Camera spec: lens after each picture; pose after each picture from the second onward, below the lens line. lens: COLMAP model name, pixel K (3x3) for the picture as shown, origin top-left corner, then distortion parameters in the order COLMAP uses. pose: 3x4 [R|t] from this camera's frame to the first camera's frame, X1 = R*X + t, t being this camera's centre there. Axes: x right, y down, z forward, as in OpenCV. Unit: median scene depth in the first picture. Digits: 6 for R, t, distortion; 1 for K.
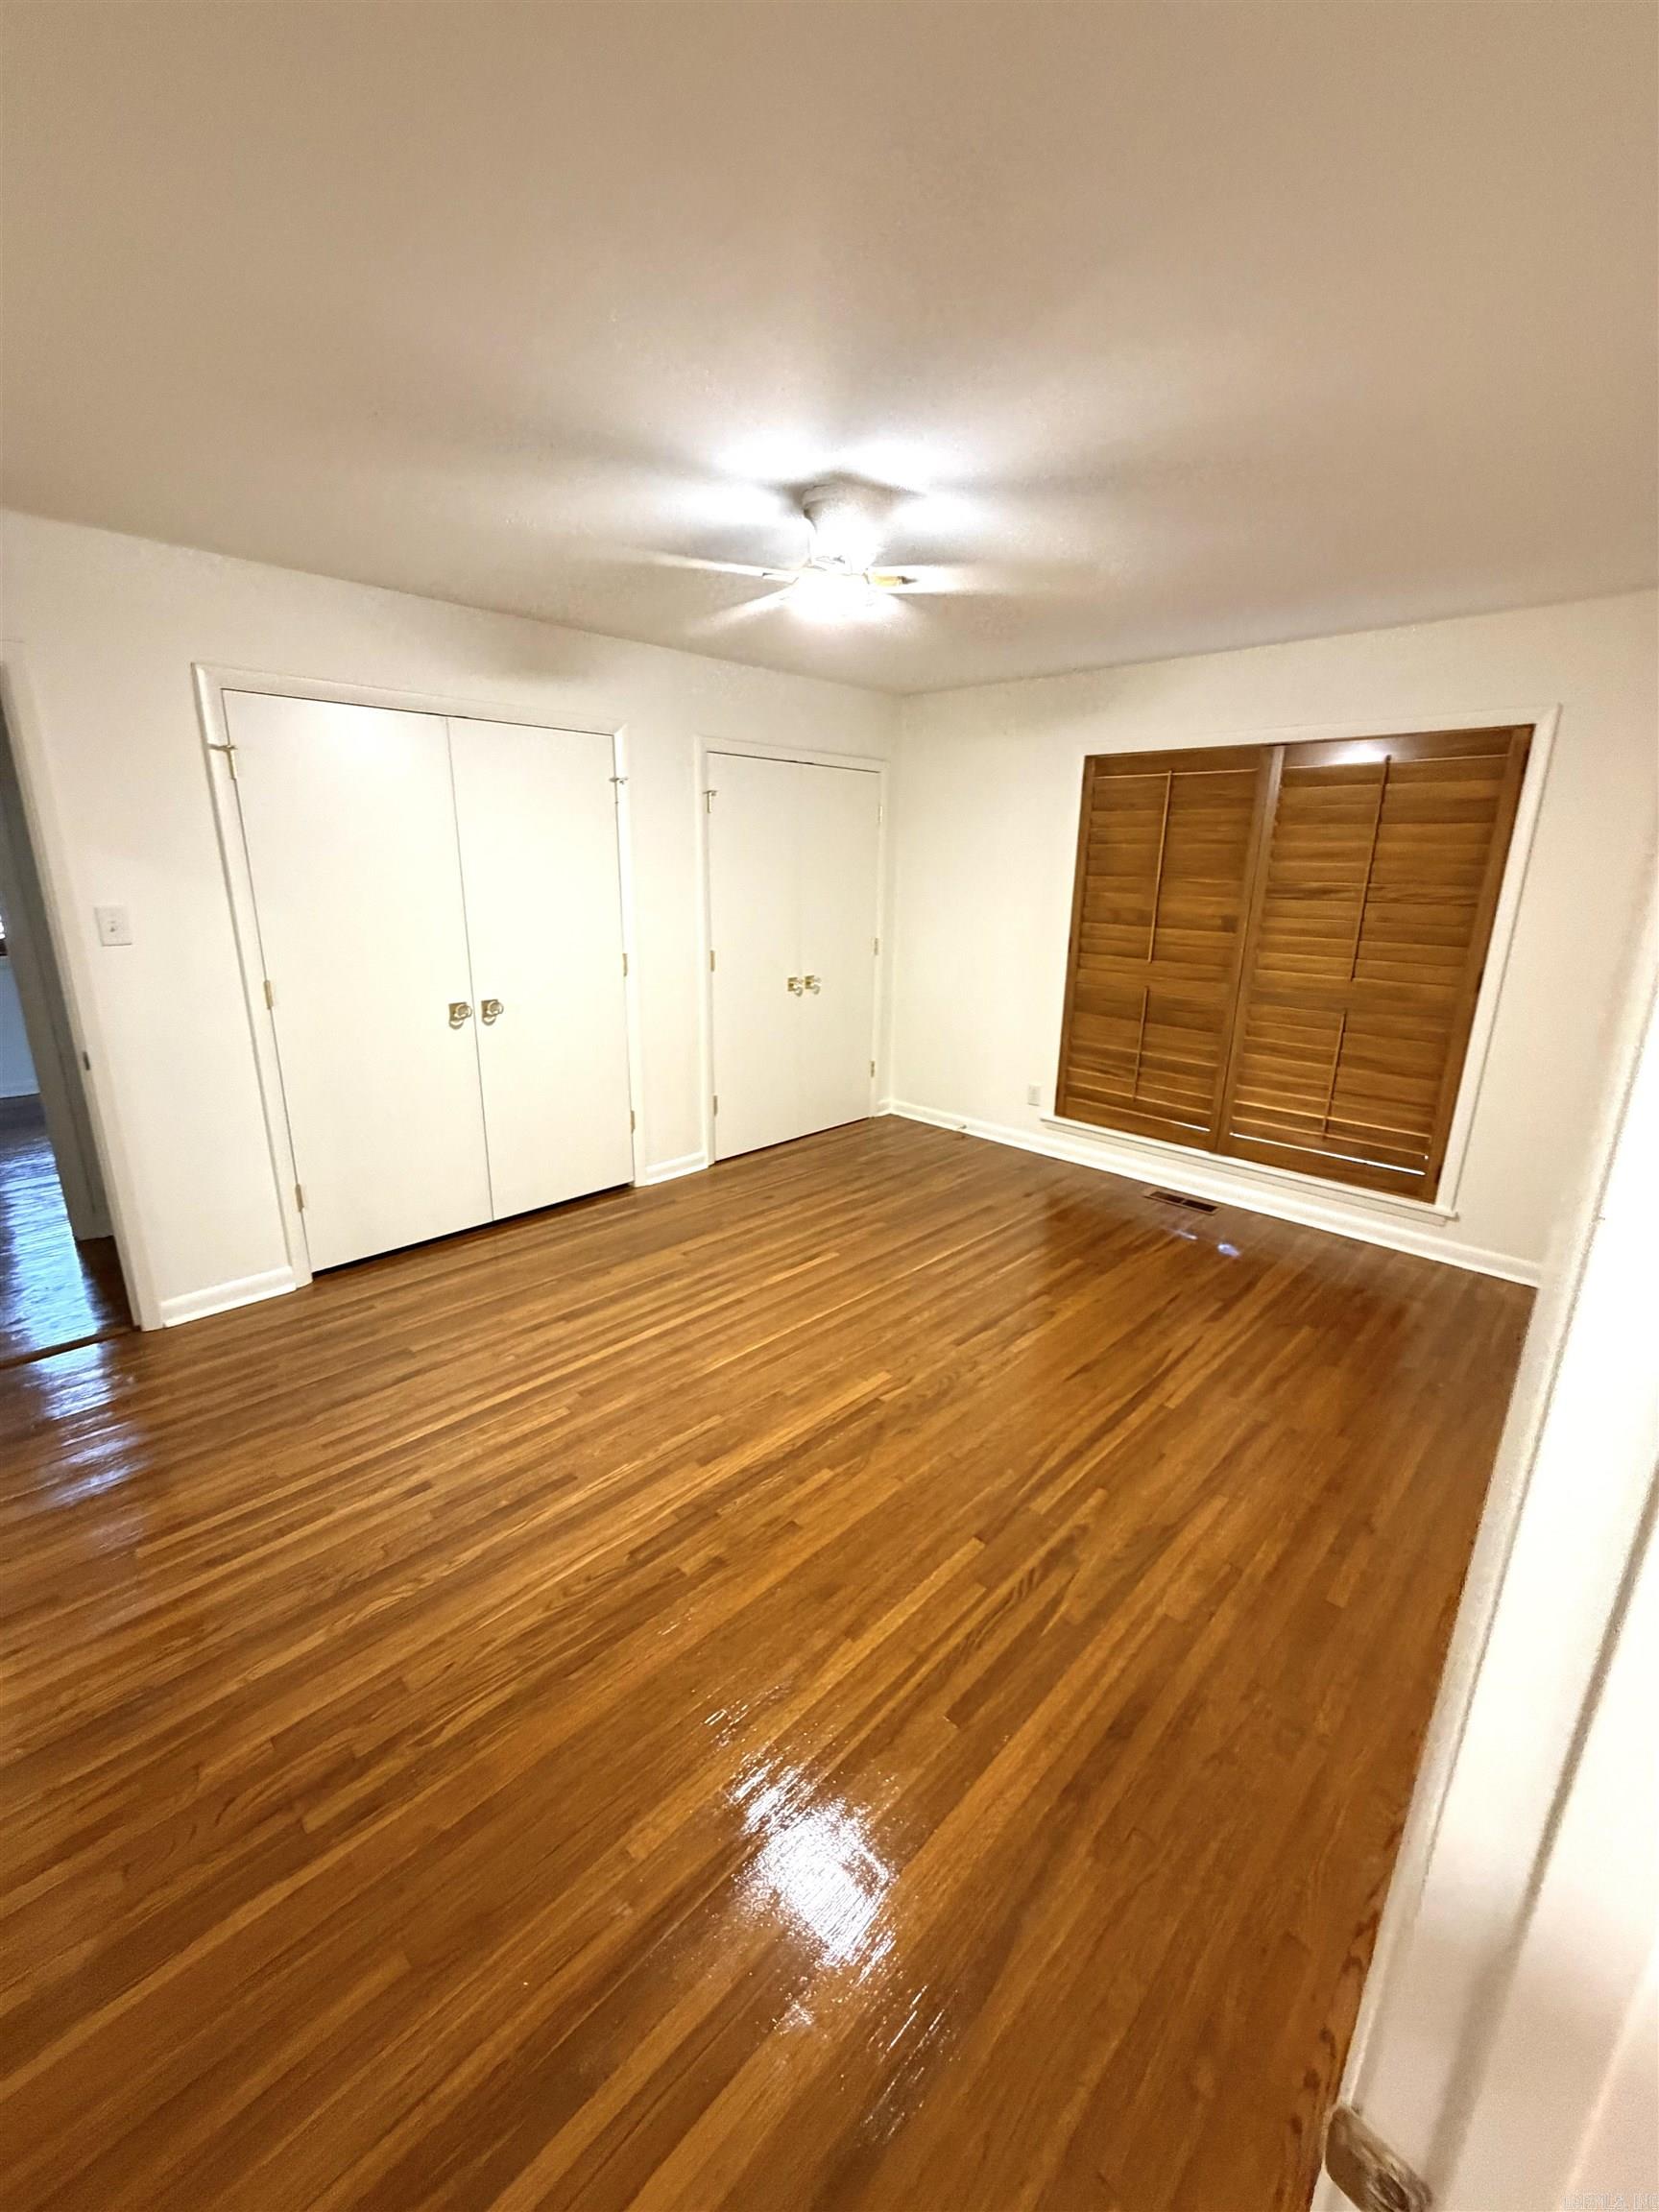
lens RADIAL K [[885.6, 0, 830.9], [0, 885.6, 1098.1], [0, 0, 1]] dist [0.000798, -0.000081]
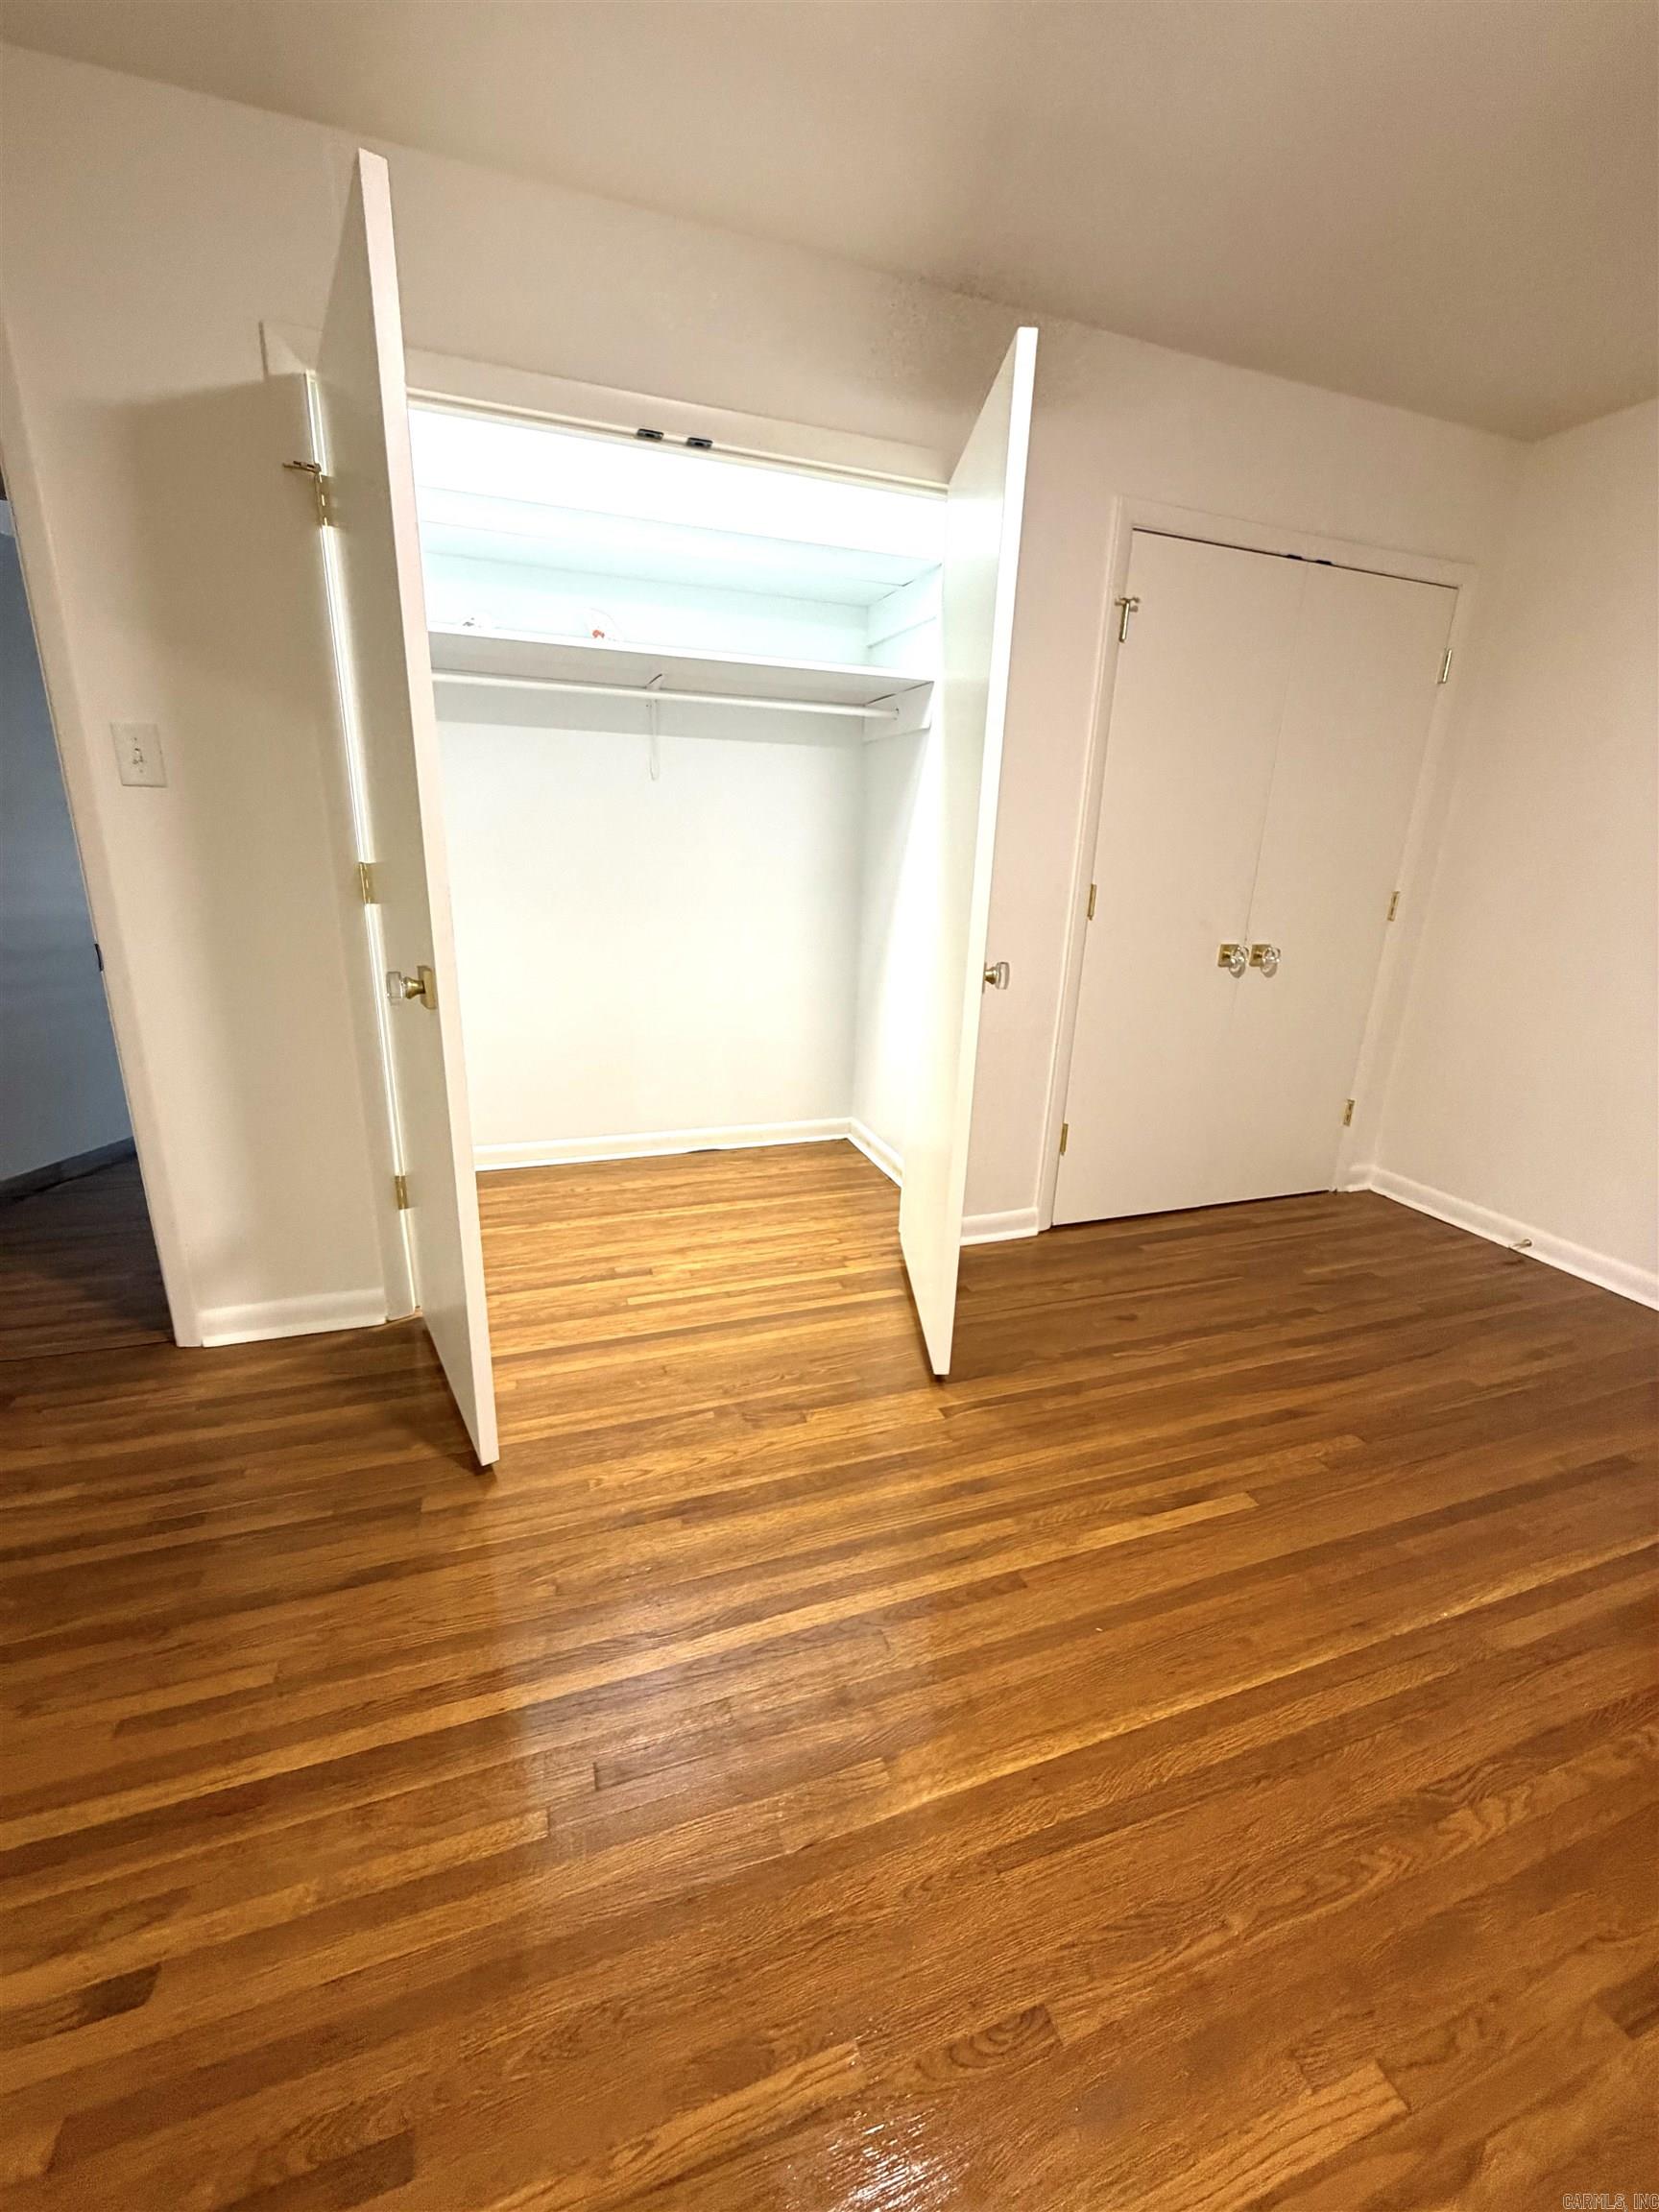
lens RADIAL K [[885.6, 0, 830.9], [0, 885.6, 1098.1], [0, 0, 1]] dist [0.000798, -0.000081]
pose [[0.897275, 0.141907, -0.418043, -0.026957], [-0.137290, 0.989671, 0.041274, -0.028751], [0.419582, 0.020359, 0.907489, 0.457505]]
